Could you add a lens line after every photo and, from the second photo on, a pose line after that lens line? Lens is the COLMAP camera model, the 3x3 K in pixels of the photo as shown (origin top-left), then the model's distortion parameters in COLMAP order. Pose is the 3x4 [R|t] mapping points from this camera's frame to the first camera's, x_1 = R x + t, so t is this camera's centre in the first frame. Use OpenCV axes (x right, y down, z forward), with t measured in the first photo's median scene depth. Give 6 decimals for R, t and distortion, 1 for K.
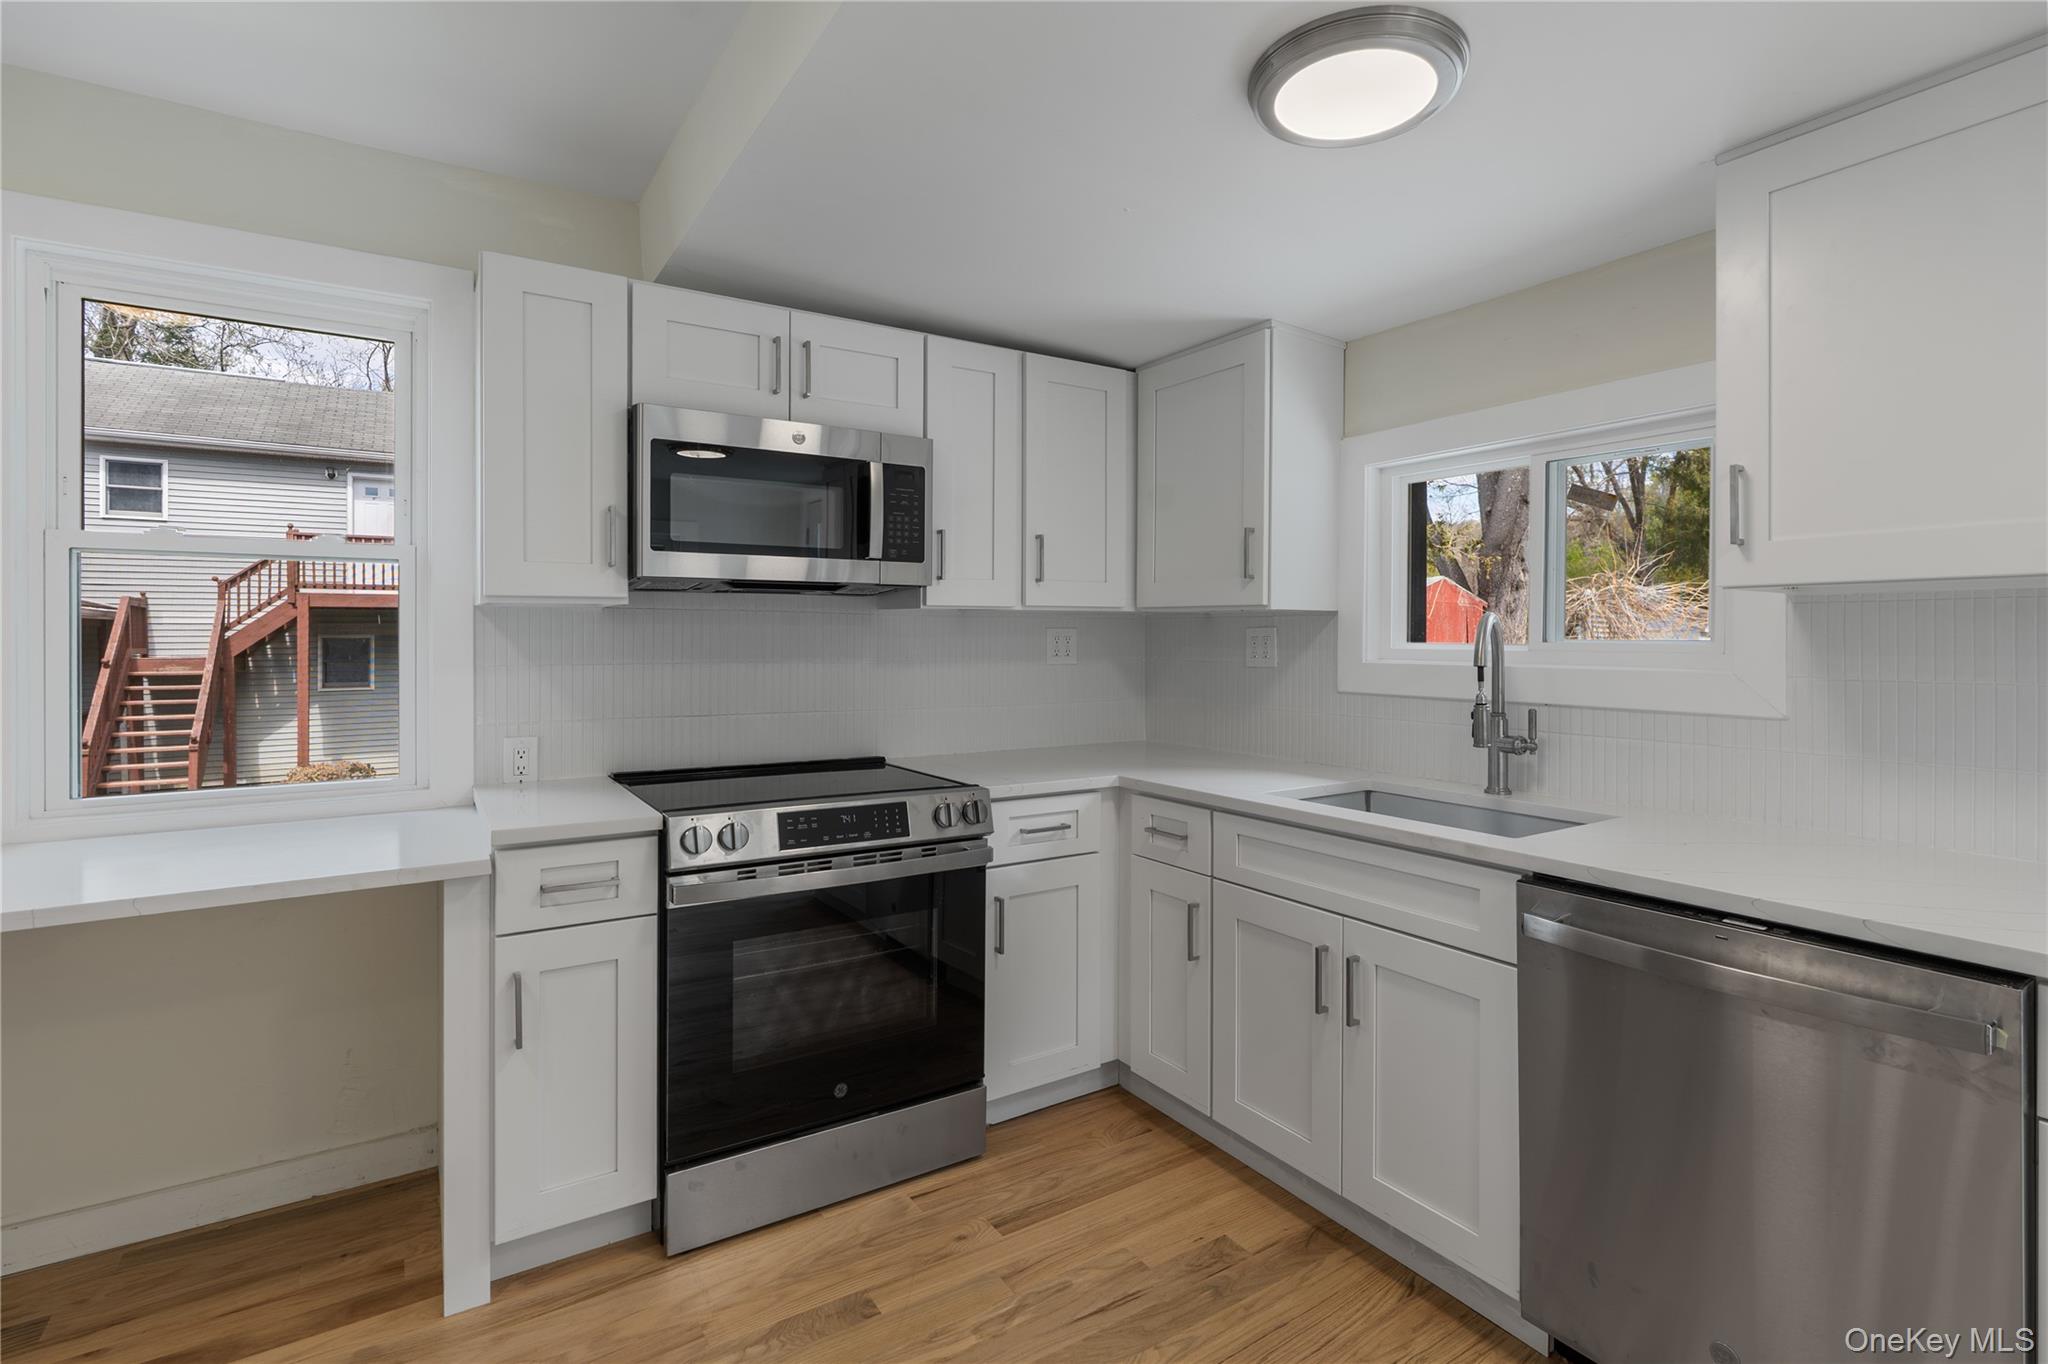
lens RADIAL K [[943.2, 0, 1021.4], [0, 943.2, 639.3], [0, 0, 1]] dist [-0.002728, -0.000597]
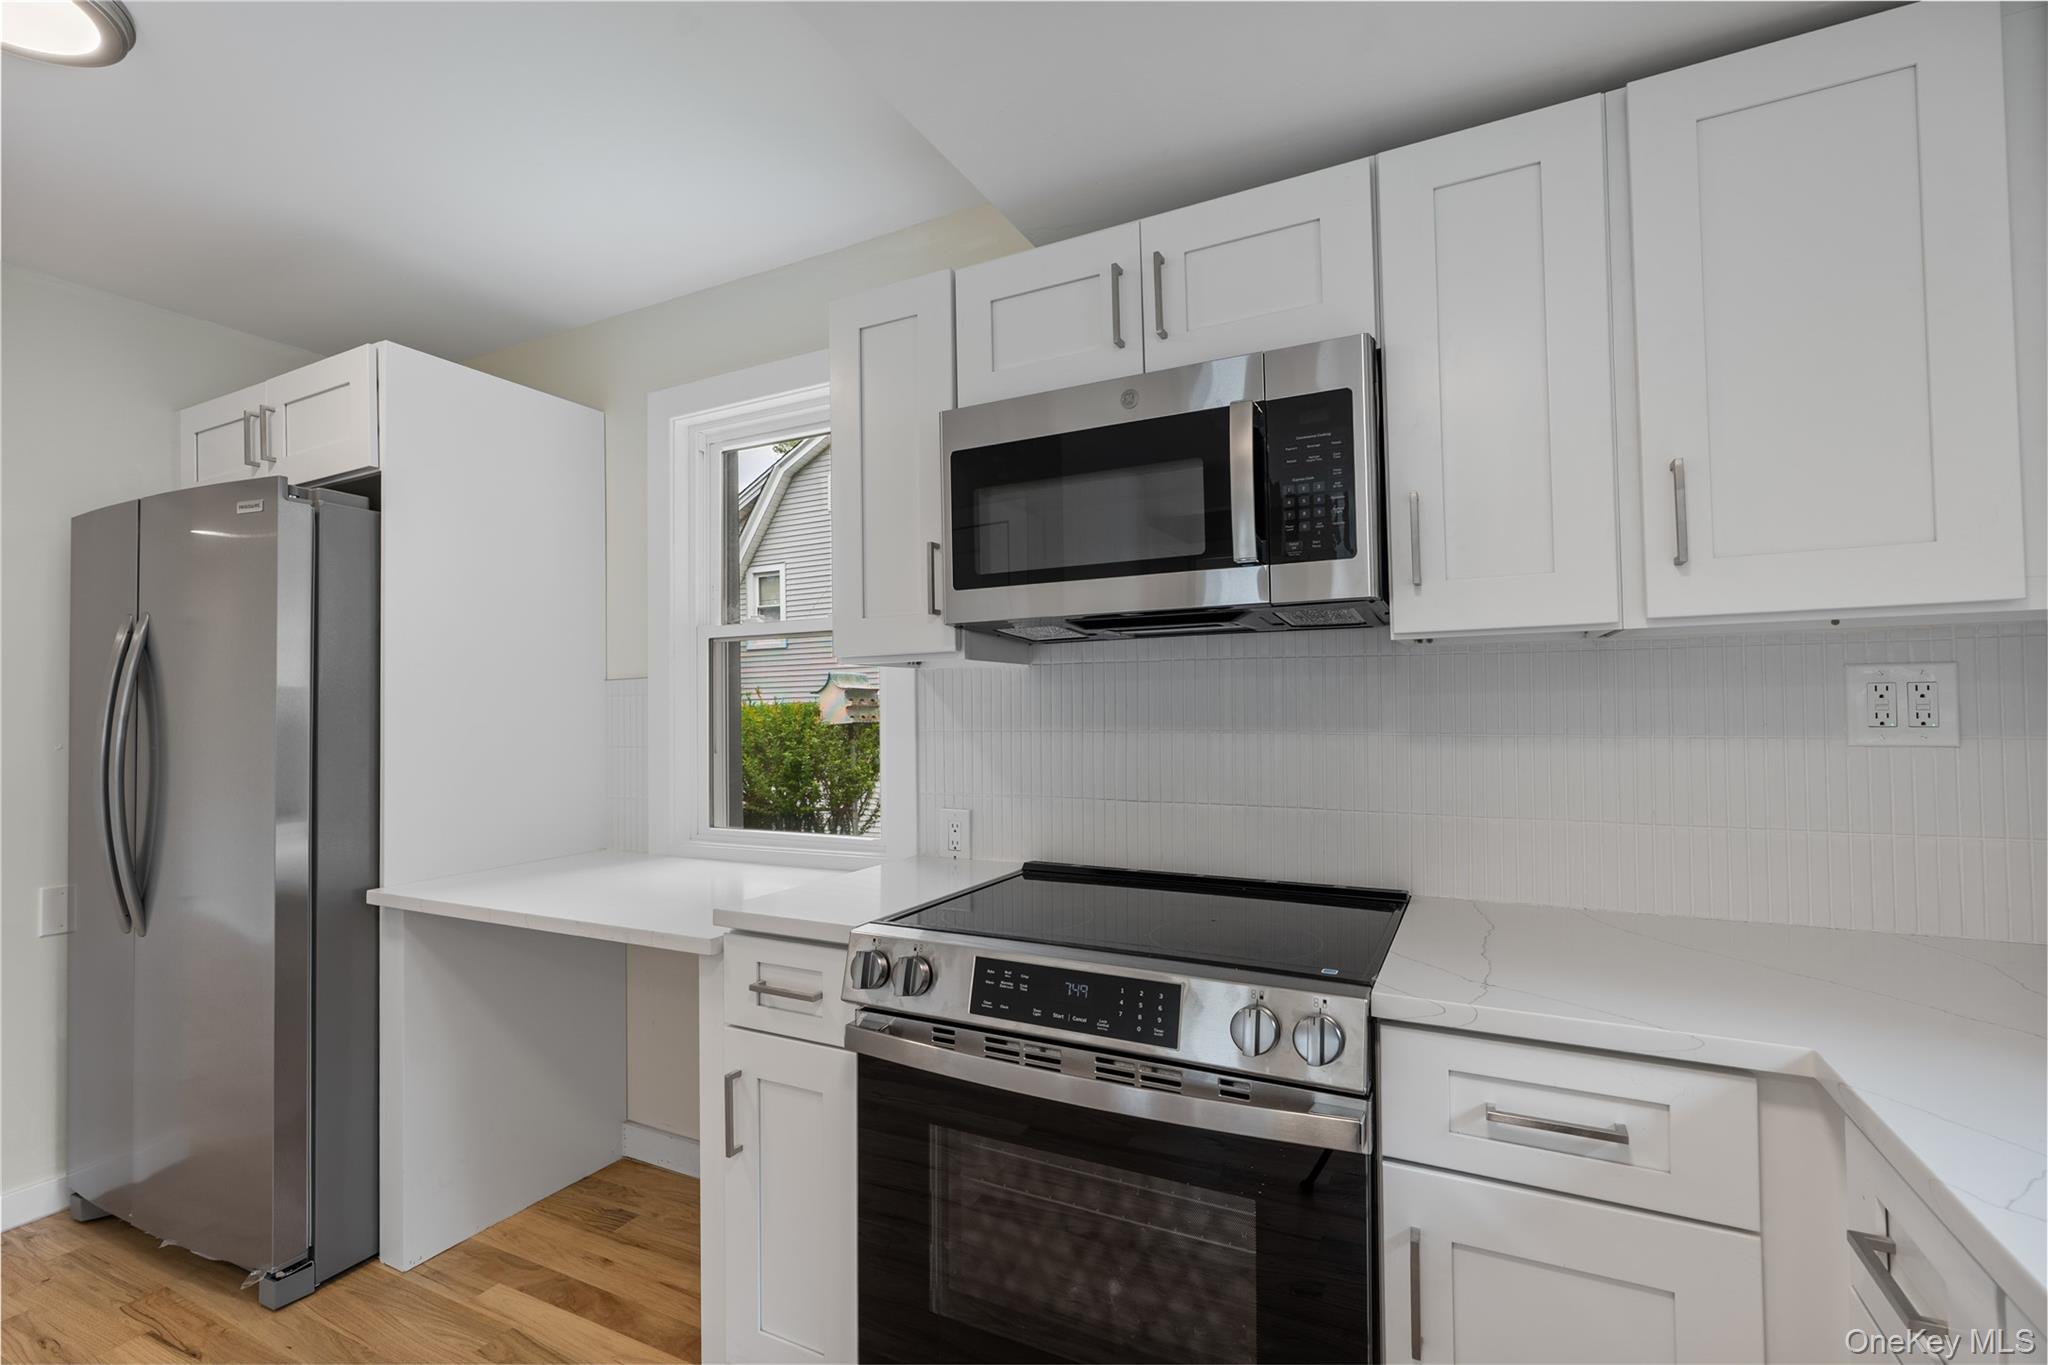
lens RADIAL K [[920.5, 0, 1014.9], [0, 920.5, 687.7], [0, 0, 1]] dist [-0.001204, 0.000319]
pose [[0.499067, -0.028373, -0.866099, 0.304374], [0.010335, 0.999588, -0.026791, 0.009631], [0.866502, 0.004419, 0.499154, 0.637260]]
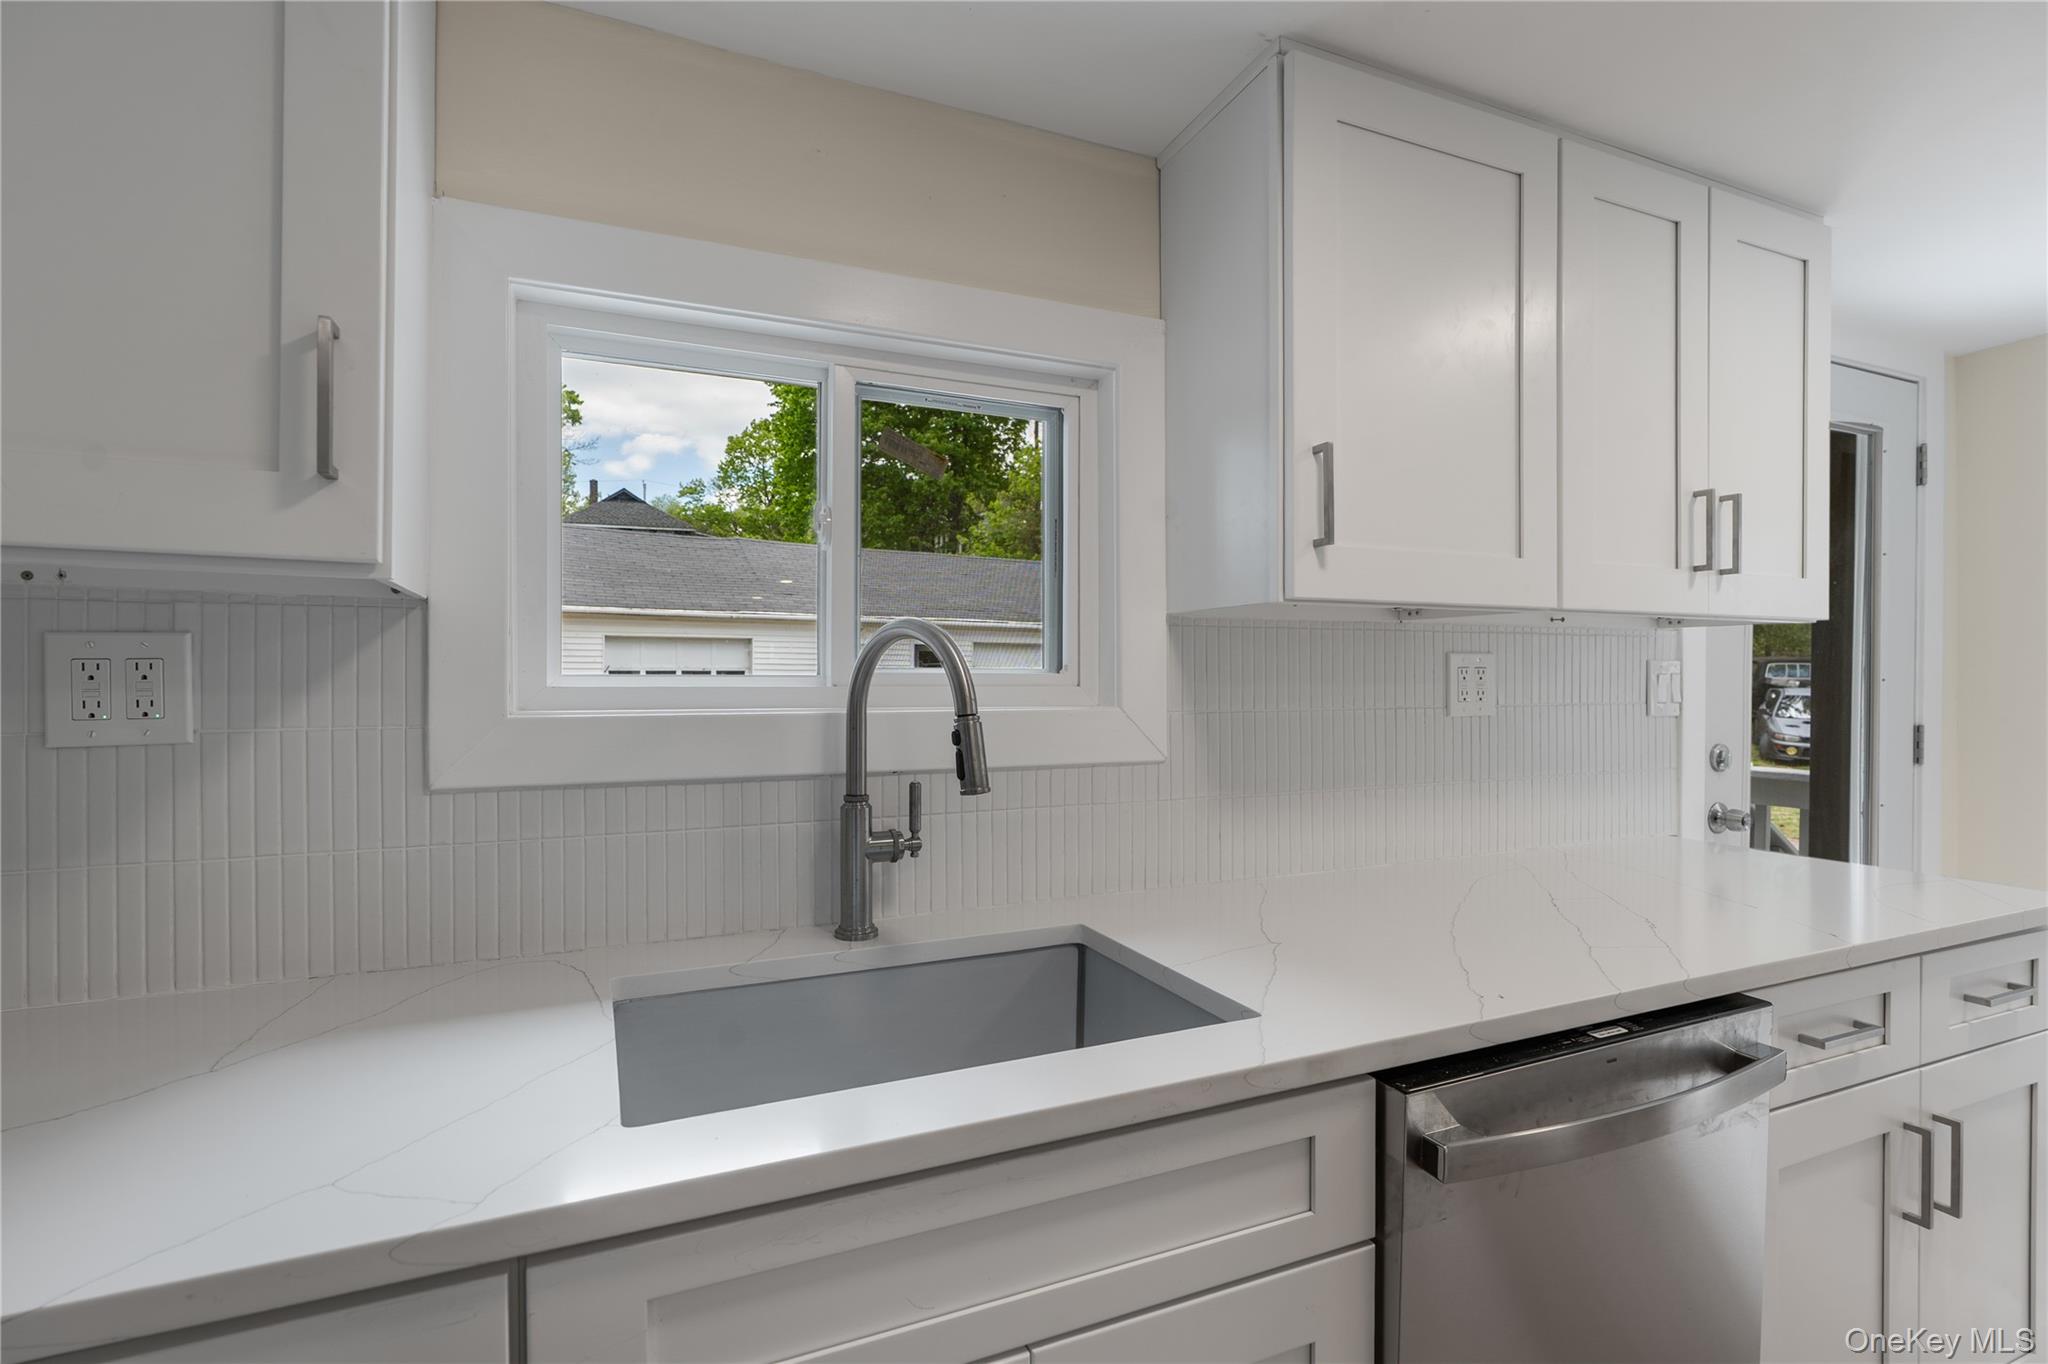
lens RADIAL K [[954.9, 0, 1005.3], [0, 954.9, 679.2], [0, 0, 1]] dist [-0.001662, -0.000196]
pose [[0.162199, -0.004930, 0.986746, -0.054737], [0.000741, 0.999988, 0.004875, 0.004782], [-0.986758, -0.000059, 0.162201, 0.837375]]
